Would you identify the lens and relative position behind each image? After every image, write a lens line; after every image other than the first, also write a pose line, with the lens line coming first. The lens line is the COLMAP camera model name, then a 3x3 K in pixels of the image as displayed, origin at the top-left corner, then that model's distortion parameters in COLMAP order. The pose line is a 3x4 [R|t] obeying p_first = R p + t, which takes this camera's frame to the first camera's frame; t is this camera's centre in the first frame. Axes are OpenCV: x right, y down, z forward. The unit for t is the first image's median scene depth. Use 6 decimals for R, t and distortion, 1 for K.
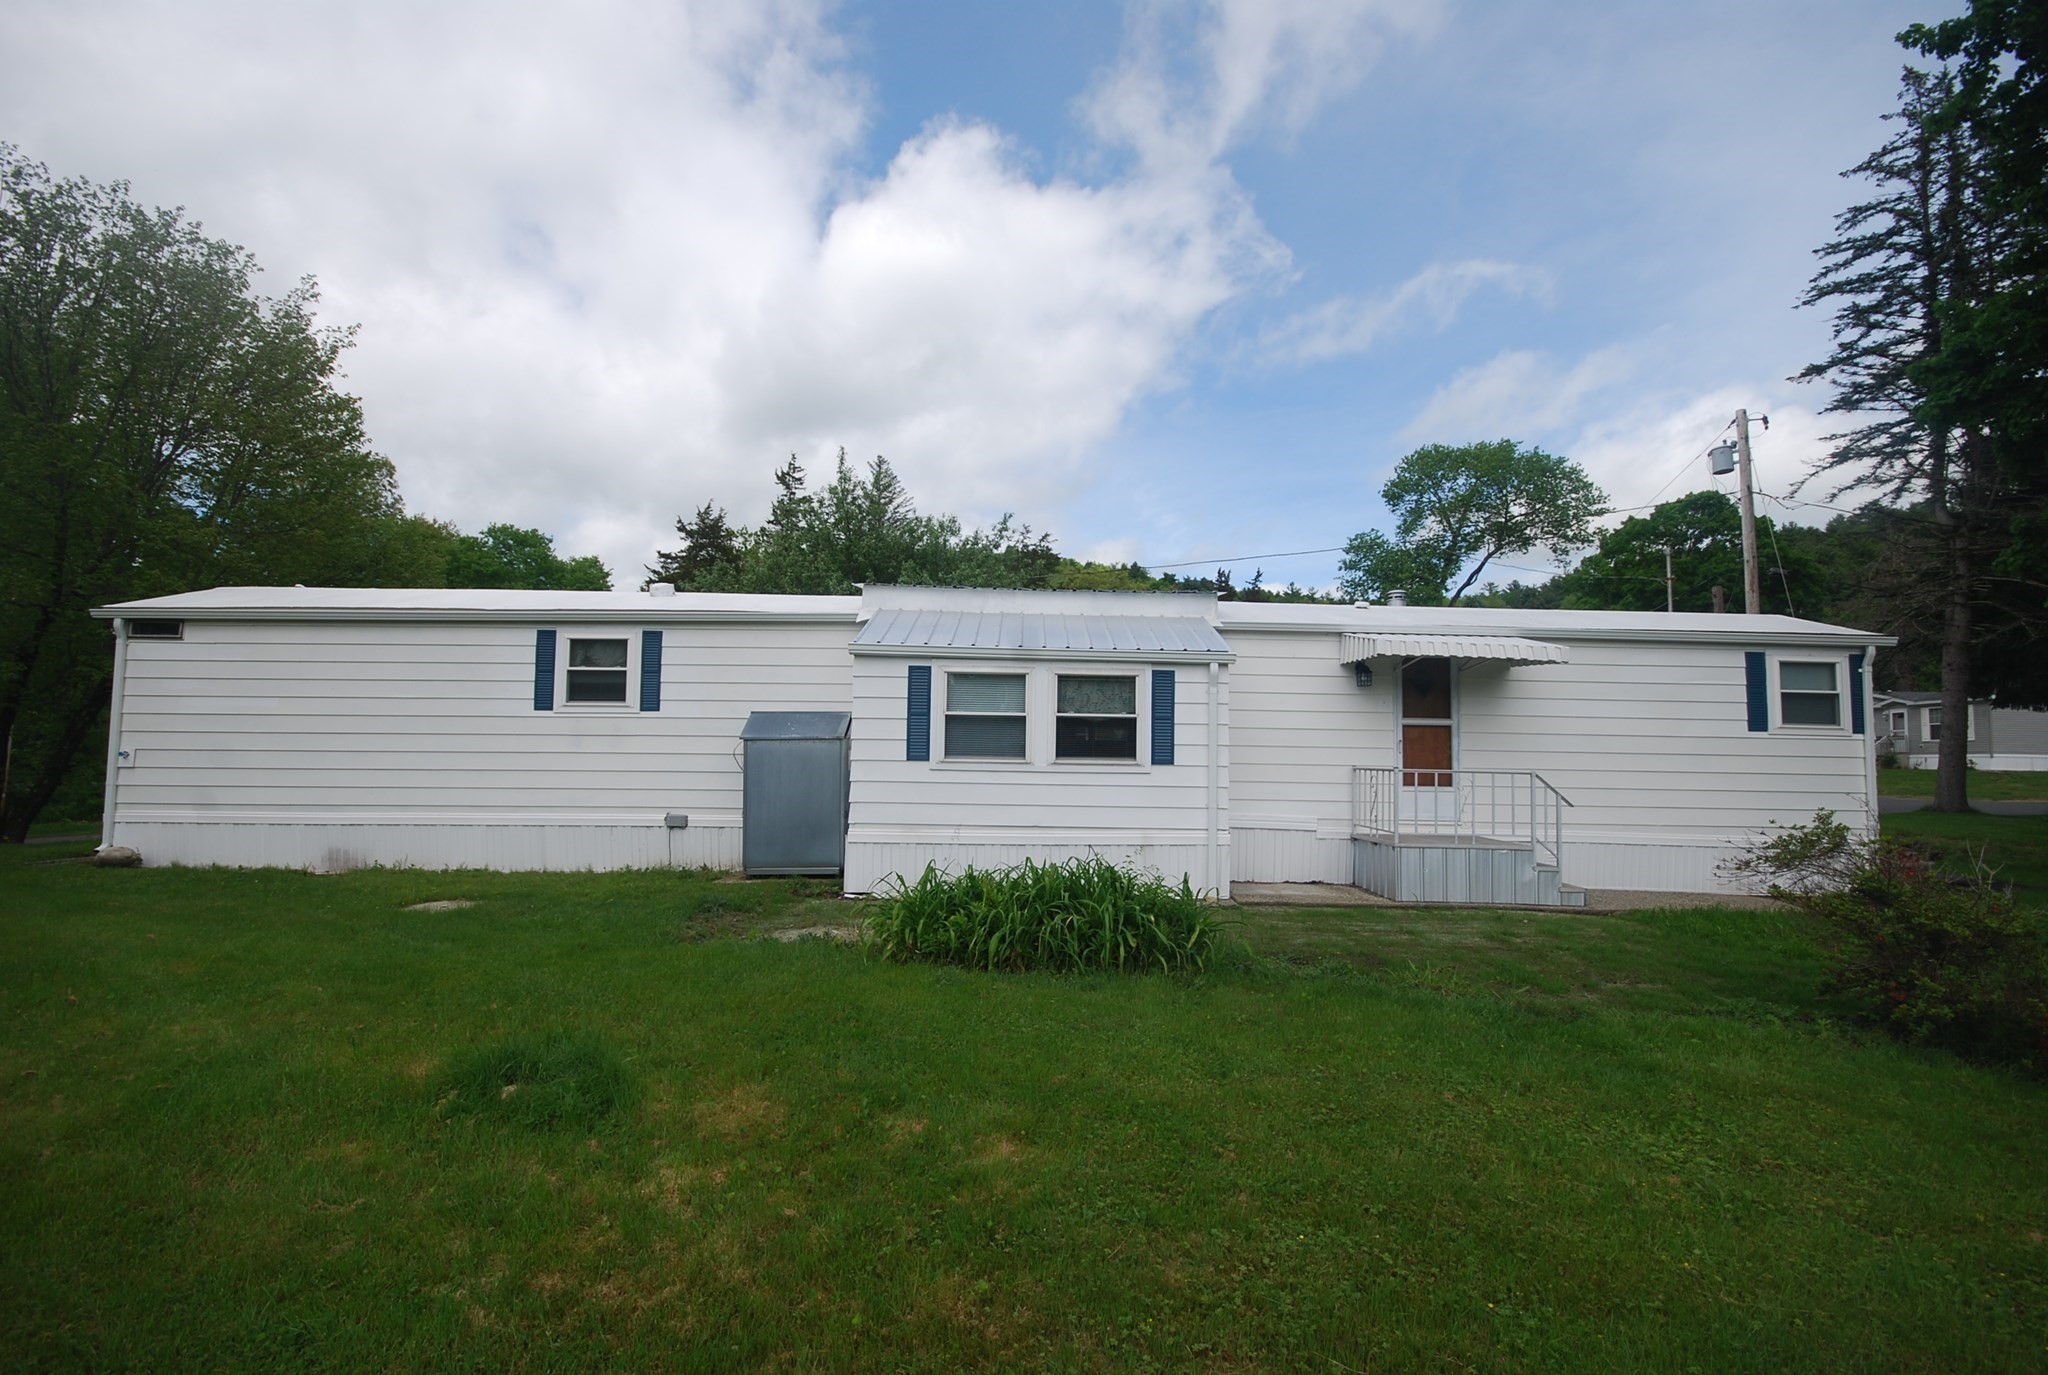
lens RADIAL K [[890.3, 0, 1019.0], [0, 890.3, 692.4], [0, 0, 1]] dist [0.001341, -0.009643]
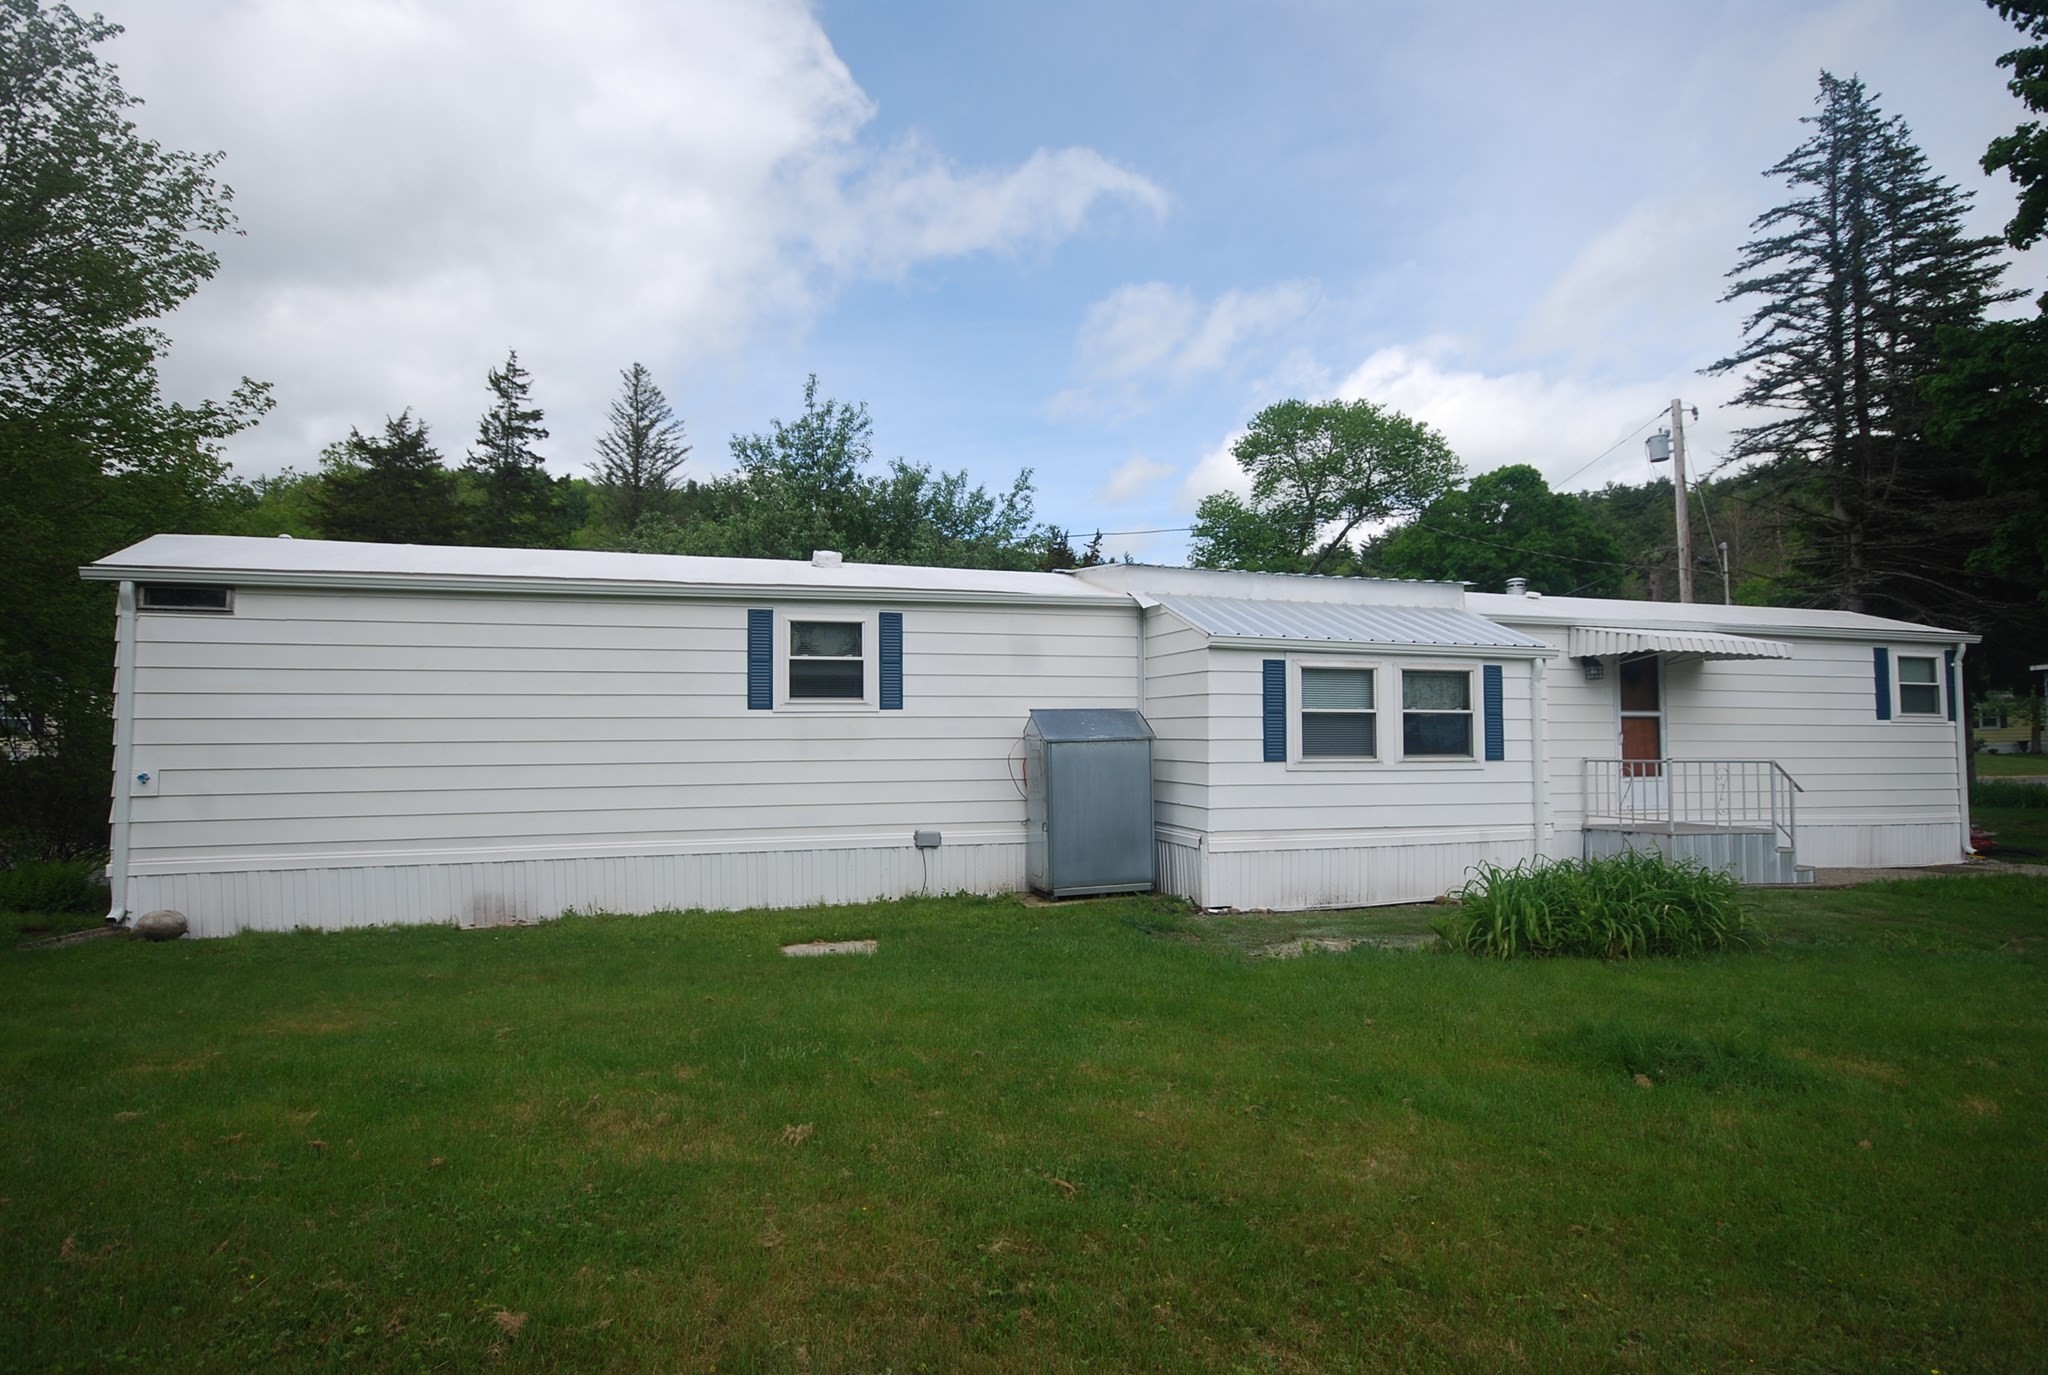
lens RADIAL K [[1097.0, 0, 1021.2], [0, 1097.0, 691.6], [0, 0, 1]] dist [0.002474, 0.007148]
pose [[0.960933, -0.003373, 0.276762, -0.580015], [-0.002101, 0.999808, 0.019482, -0.015755], [-0.276774, -0.019302, 0.960741, -0.021632]]
